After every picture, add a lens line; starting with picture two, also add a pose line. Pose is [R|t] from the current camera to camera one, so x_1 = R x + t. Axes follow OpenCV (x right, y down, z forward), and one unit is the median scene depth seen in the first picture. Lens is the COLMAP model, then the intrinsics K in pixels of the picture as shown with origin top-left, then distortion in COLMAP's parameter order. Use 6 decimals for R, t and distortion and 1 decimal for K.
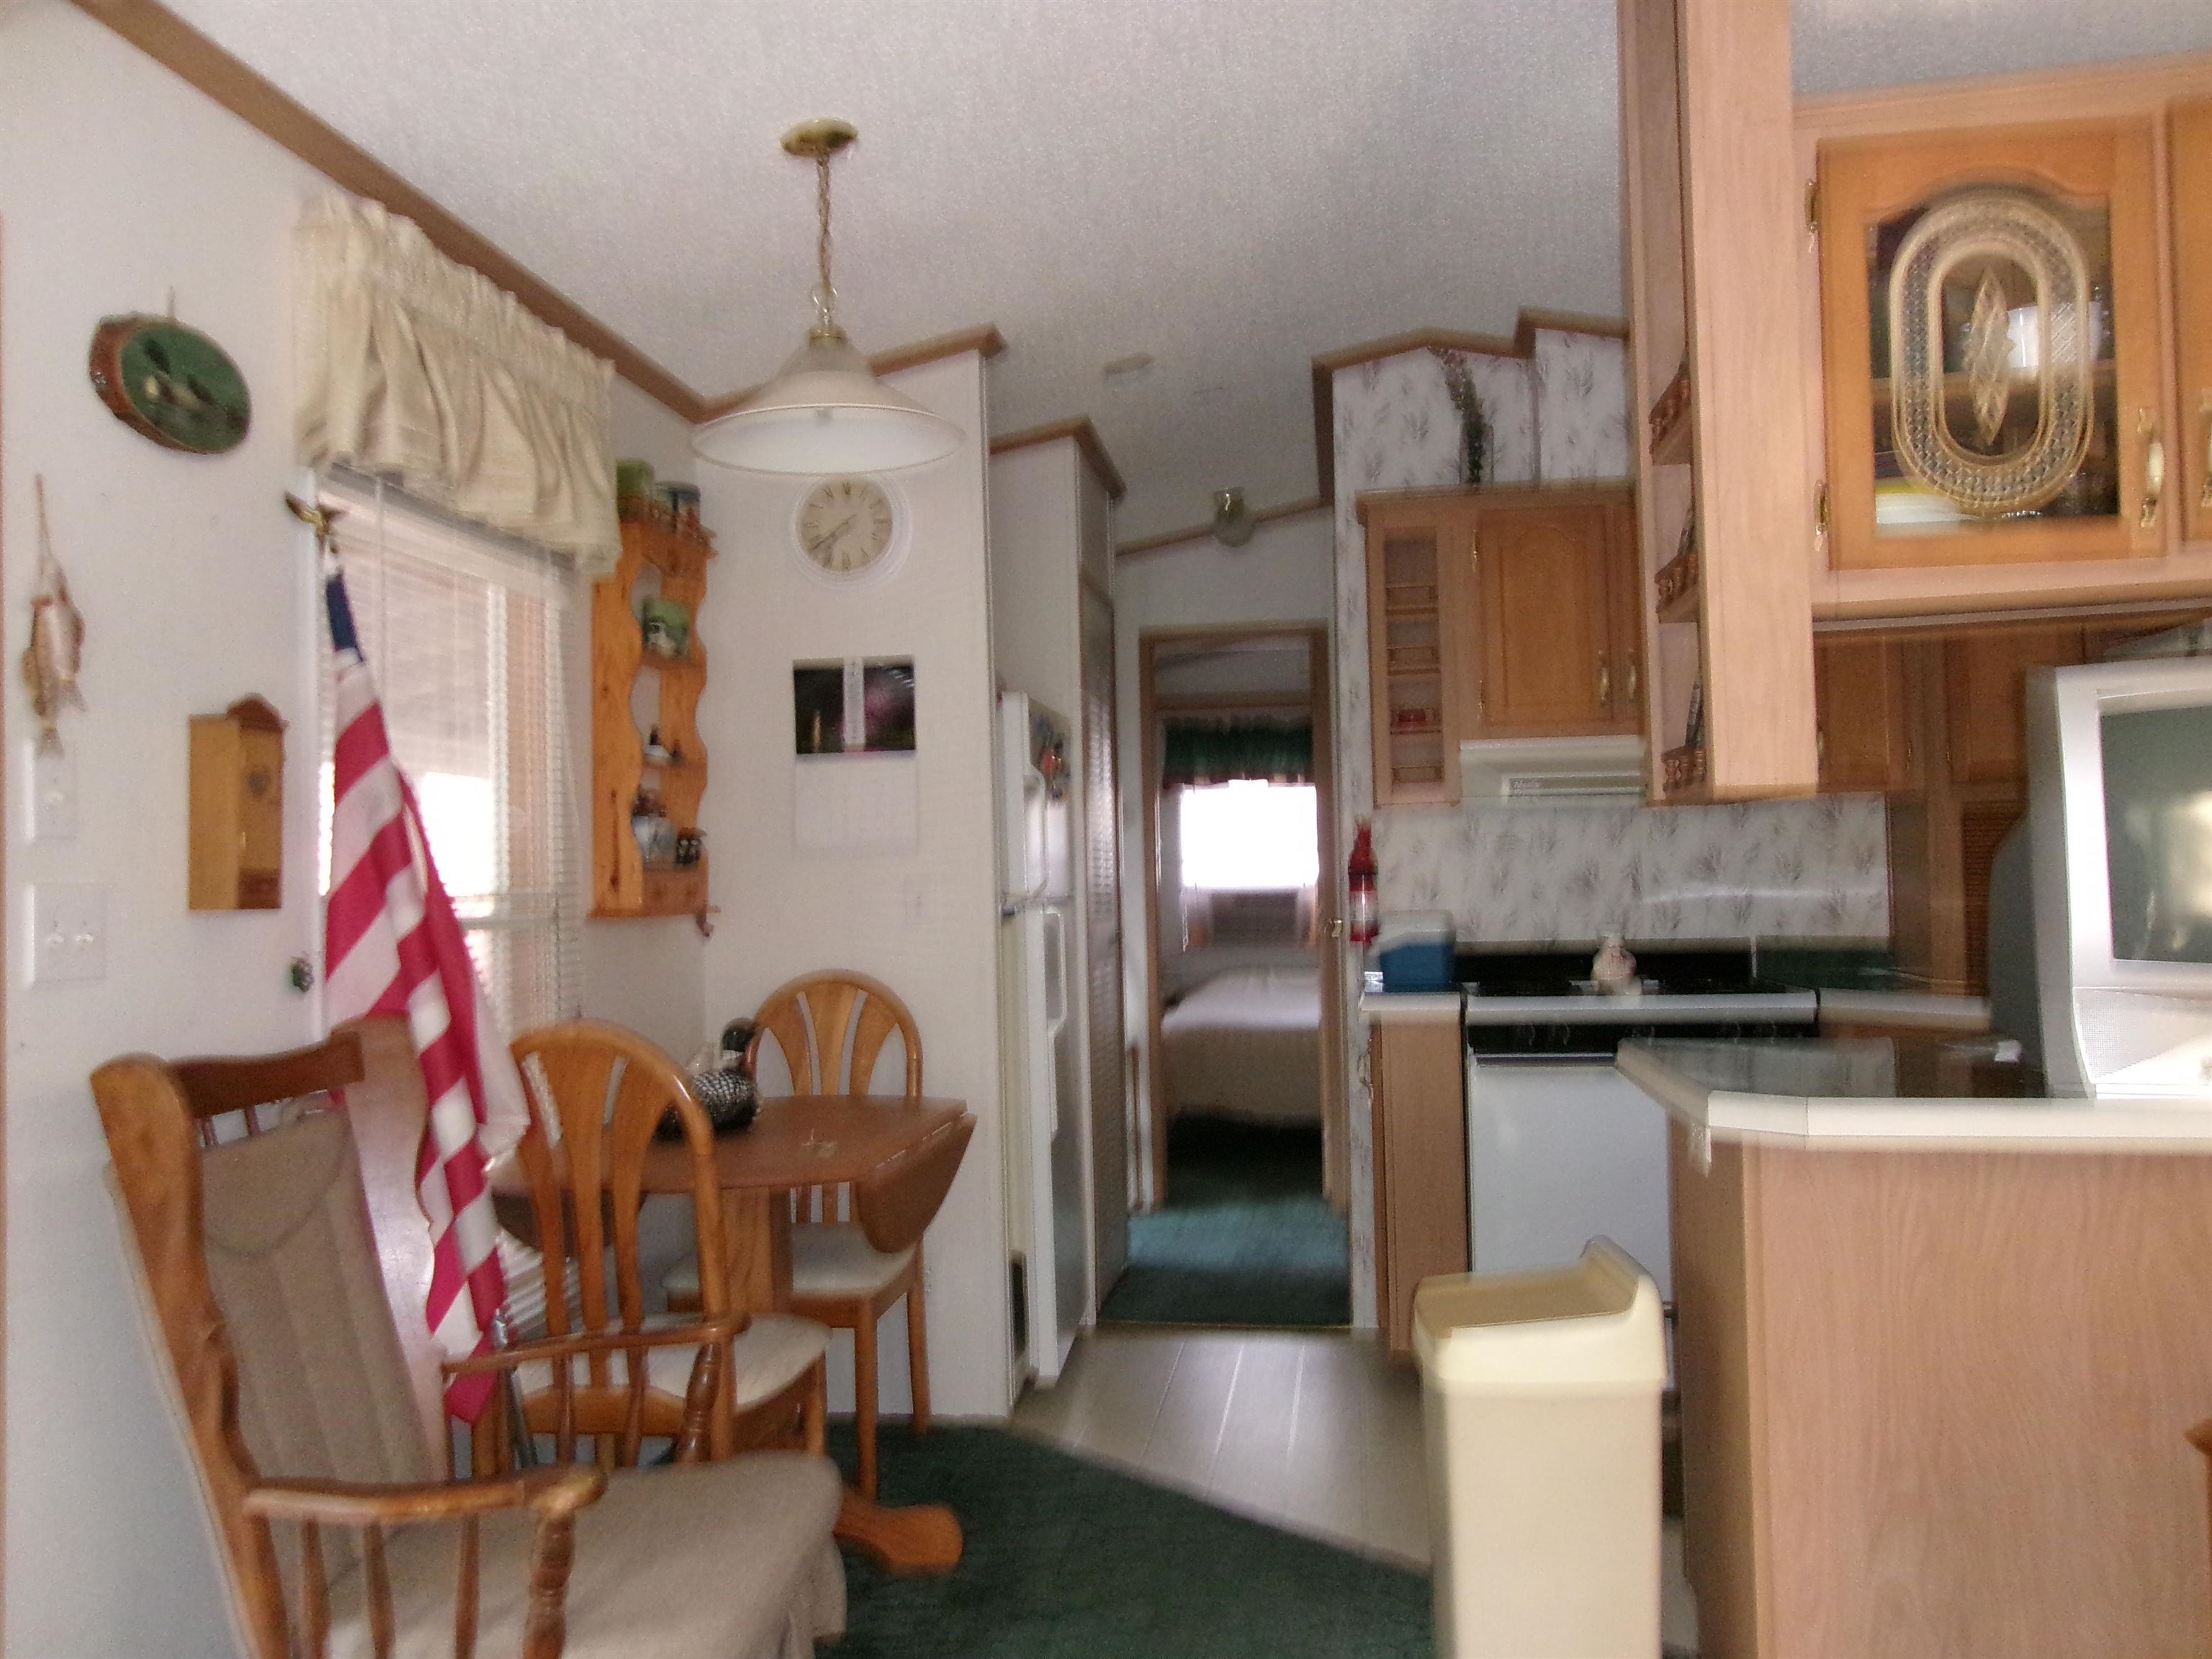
lens RADIAL K [[1753.8, 0, 1114.0], [0, 1753.8, 822.2], [0, 0, 1]] dist [-0.017604, 0.051760]
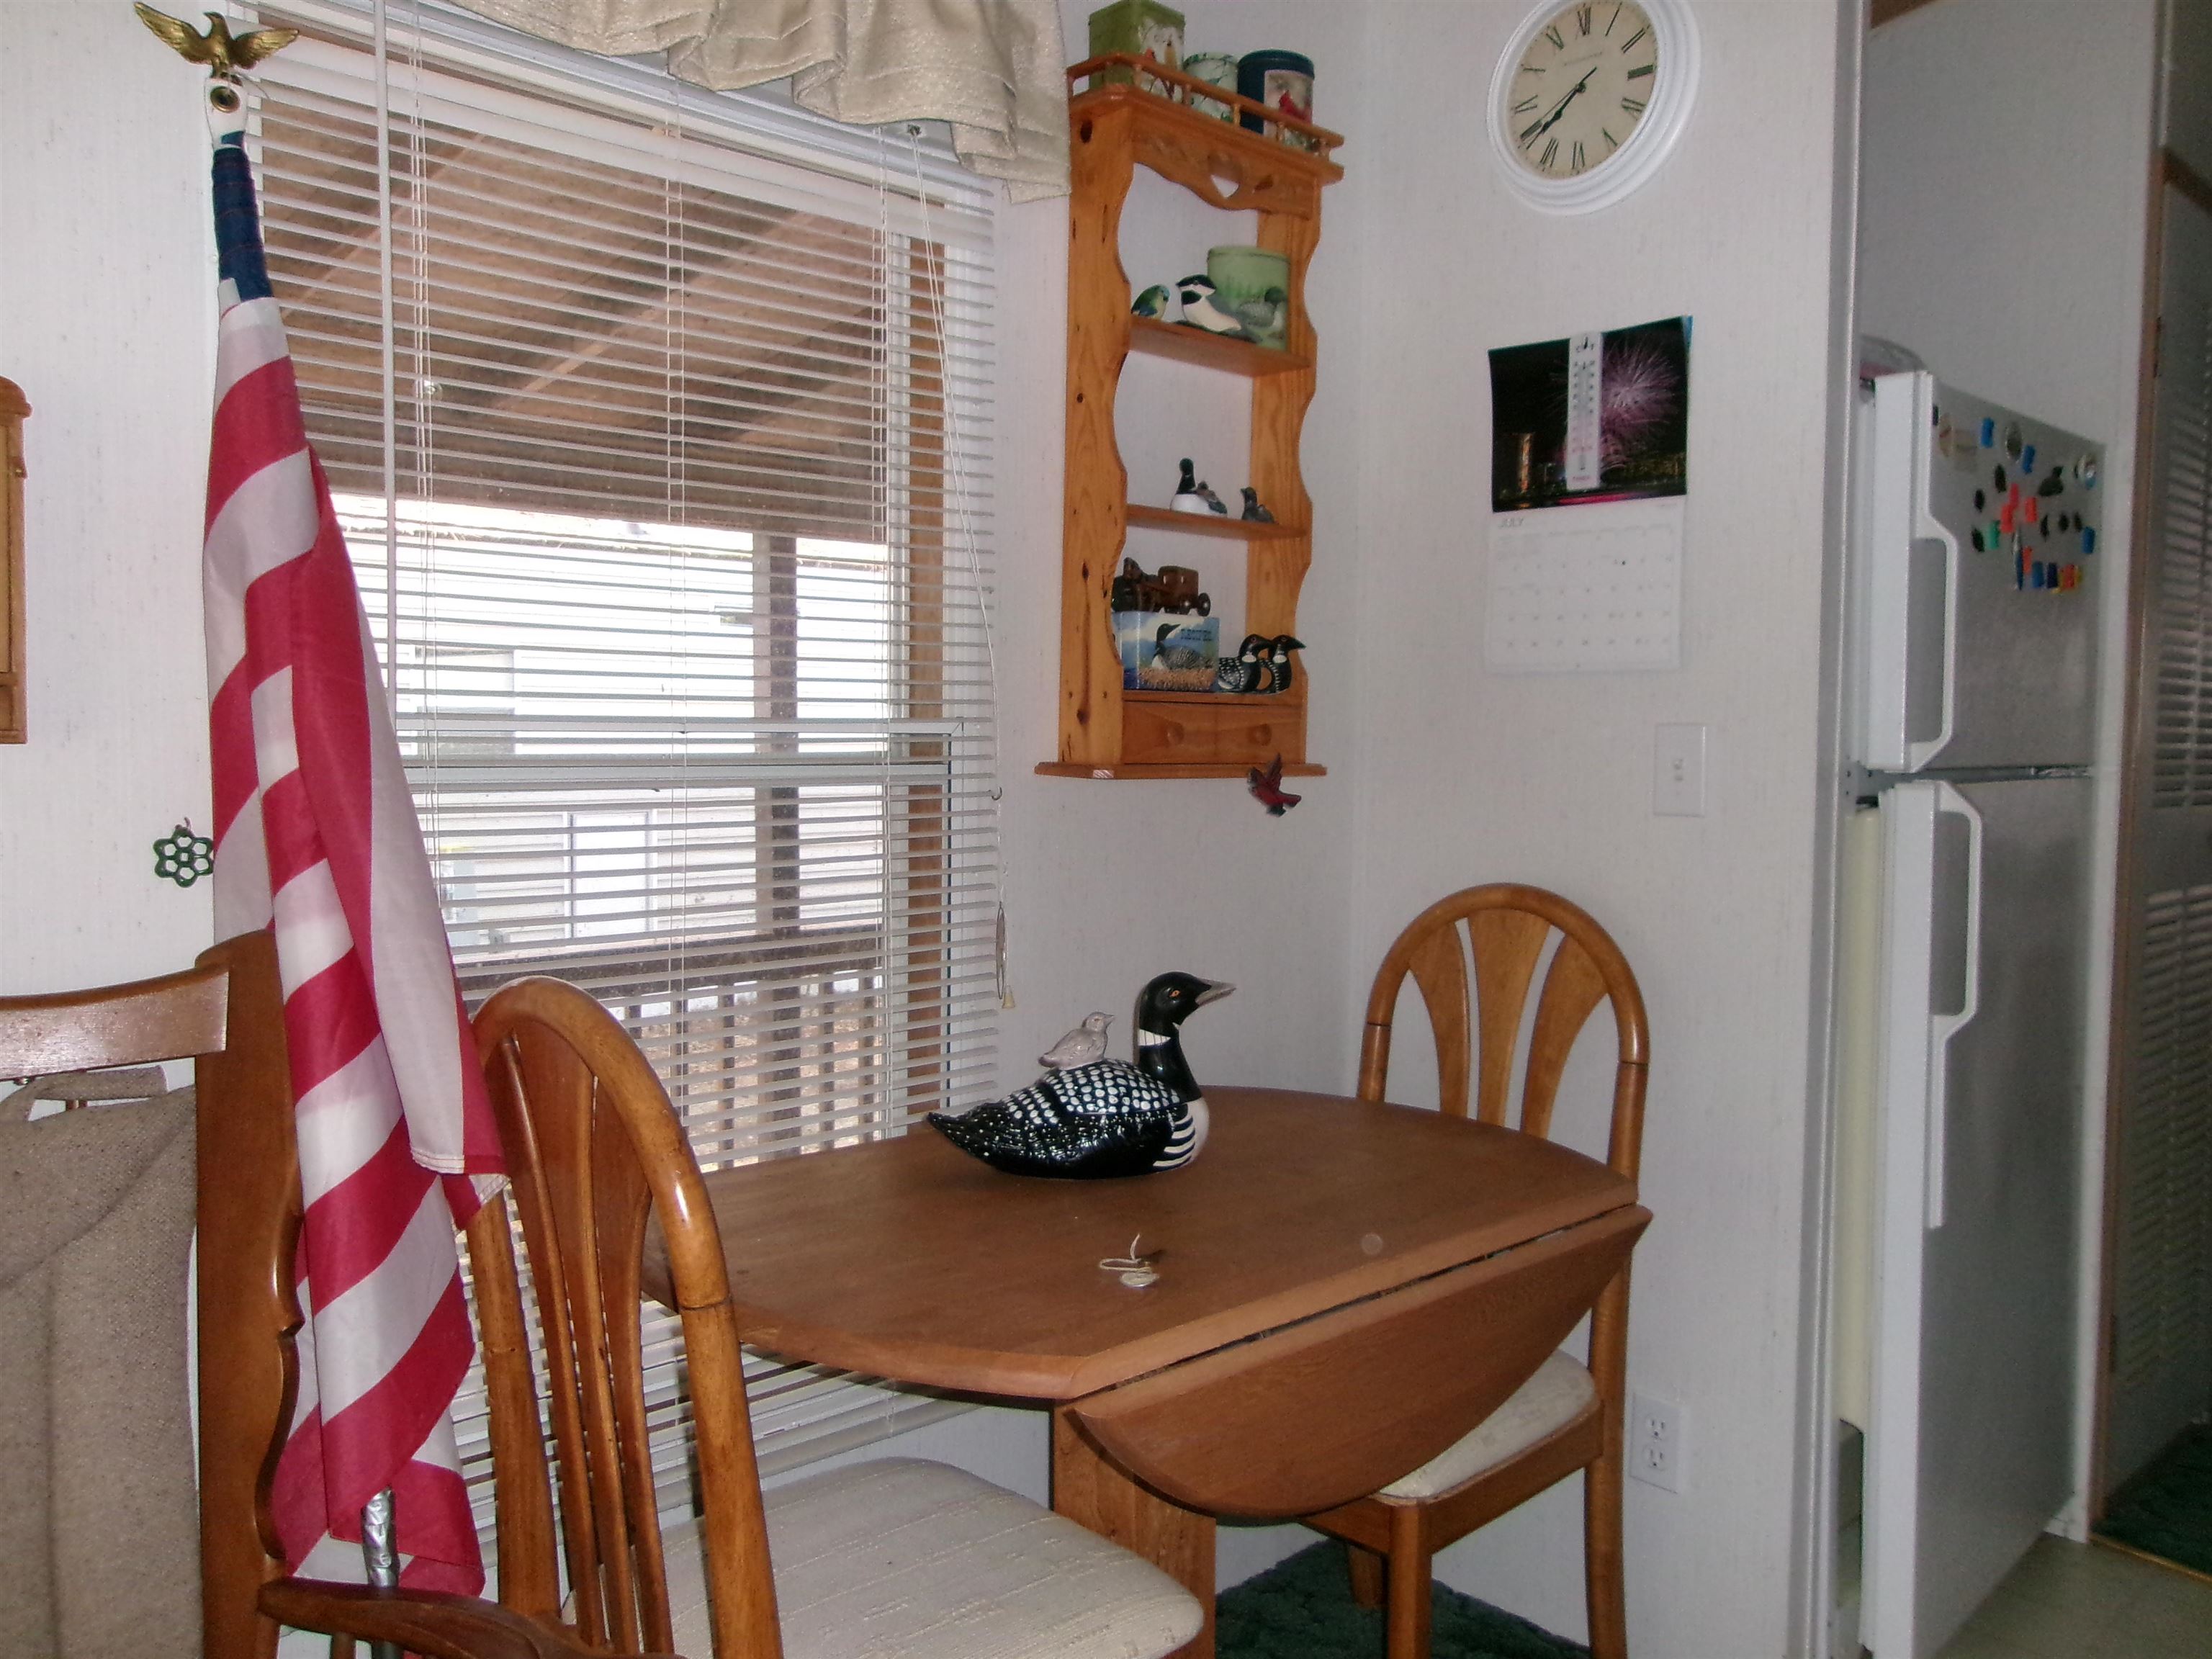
lens RADIAL K [[1753.8, 0, 1109.2], [0, 1753.8, 822.8], [0, 0, 1]] dist [-0.017604, 0.051760]
pose [[0.782281, 0.065374, -0.619486, 0.091554], [-0.005461, 0.995159, 0.098122, 0.009743], [0.622902, -0.073376, 0.778851, 0.464444]]
